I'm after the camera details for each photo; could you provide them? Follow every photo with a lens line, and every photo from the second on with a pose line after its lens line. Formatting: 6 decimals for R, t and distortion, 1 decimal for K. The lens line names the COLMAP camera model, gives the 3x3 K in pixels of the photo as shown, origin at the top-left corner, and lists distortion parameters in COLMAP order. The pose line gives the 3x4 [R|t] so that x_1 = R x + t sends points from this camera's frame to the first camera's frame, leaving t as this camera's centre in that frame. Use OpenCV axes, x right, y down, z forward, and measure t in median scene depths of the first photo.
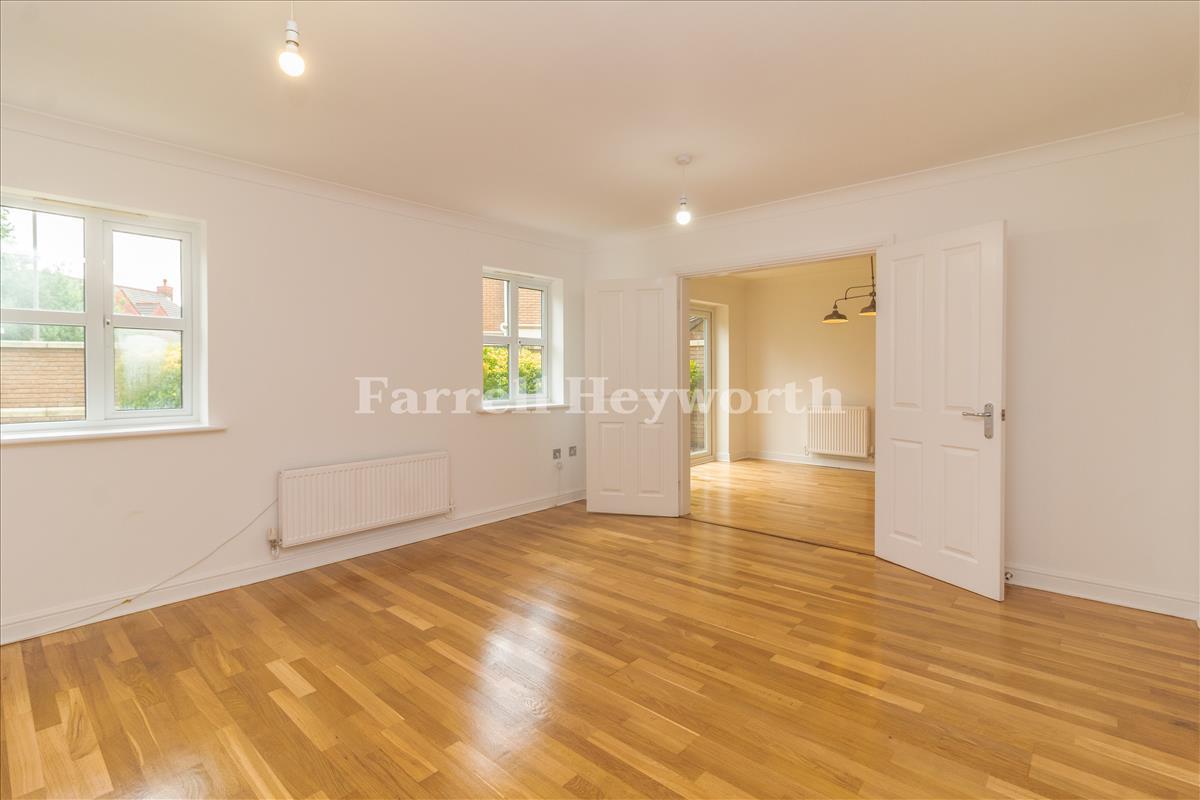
lens RADIAL K [[560.6, 0, 613.8], [0, 560.6, 371.3], [0, 0, 1]] dist [0.001878, 0.000275]
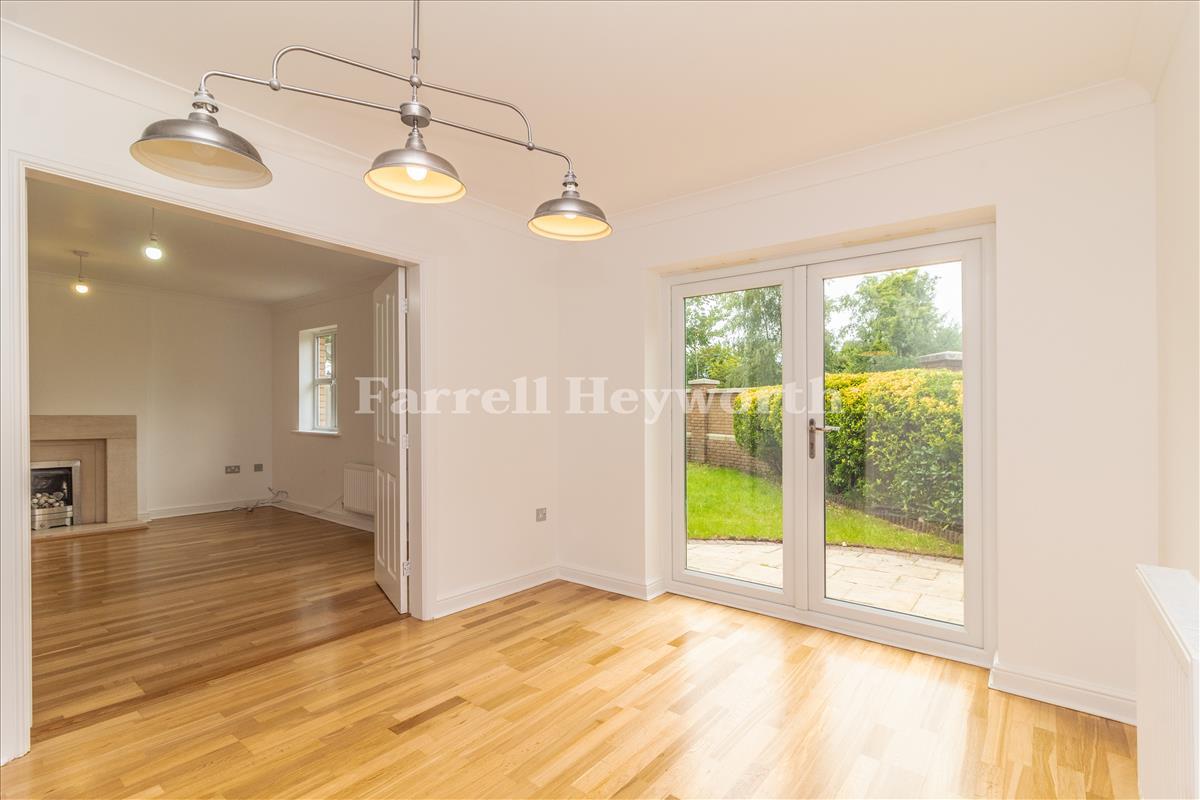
lens RADIAL K [[556.5, 0, 600.0], [0, 556.5, 400.0], [0, 0, 1]] dist [-0.001861, -0.000237]
pose [[0.063968, -0.011011, -0.997891, 1.195277], [-0.004144, 0.999928, -0.011299, -0.001577], [0.997943, 0.004858, 0.063917, 1.726155]]
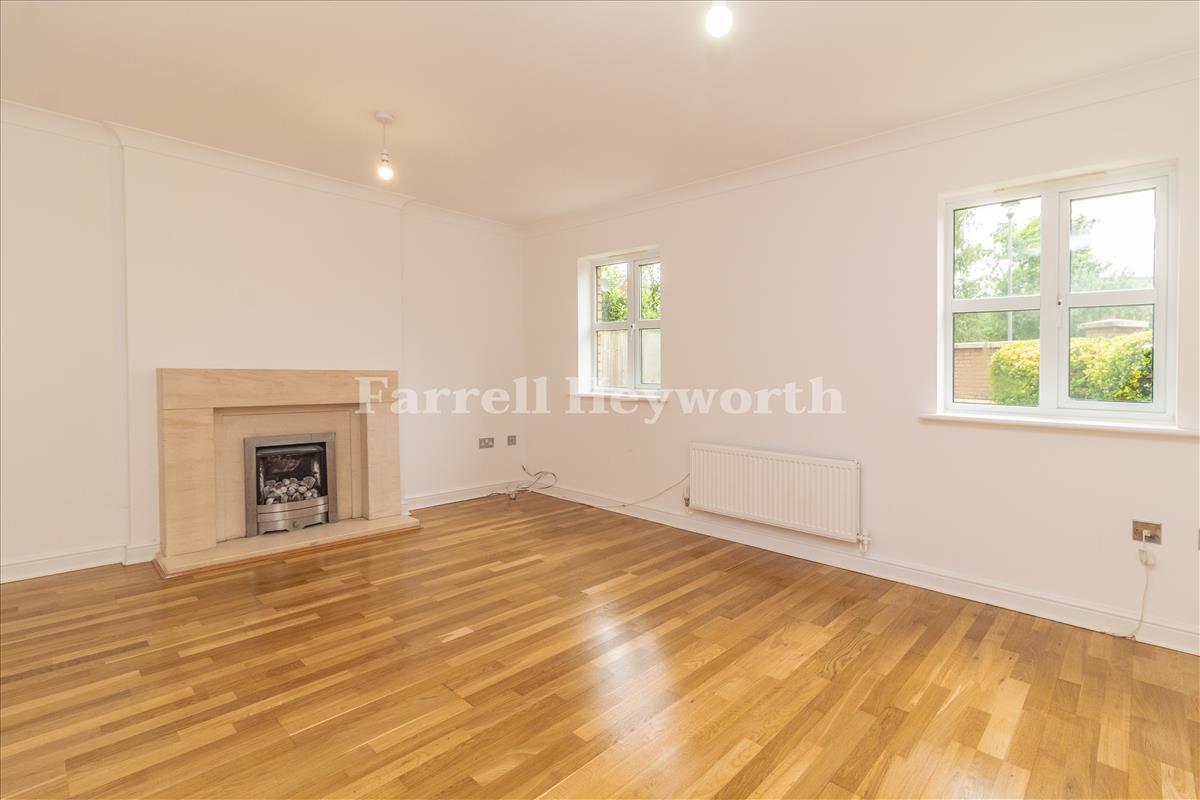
lens RADIAL K [[560.6, 0, 613.8], [0, 560.6, 371.3], [0, 0, 1]] dist [0.001878, 0.000275]
pose [[-0.025529, 0.010072, -0.999623, 0.610078], [-0.008831, 0.999908, 0.010301, 0.017133], [0.999635, 0.009091, -0.025438, 0.891024]]
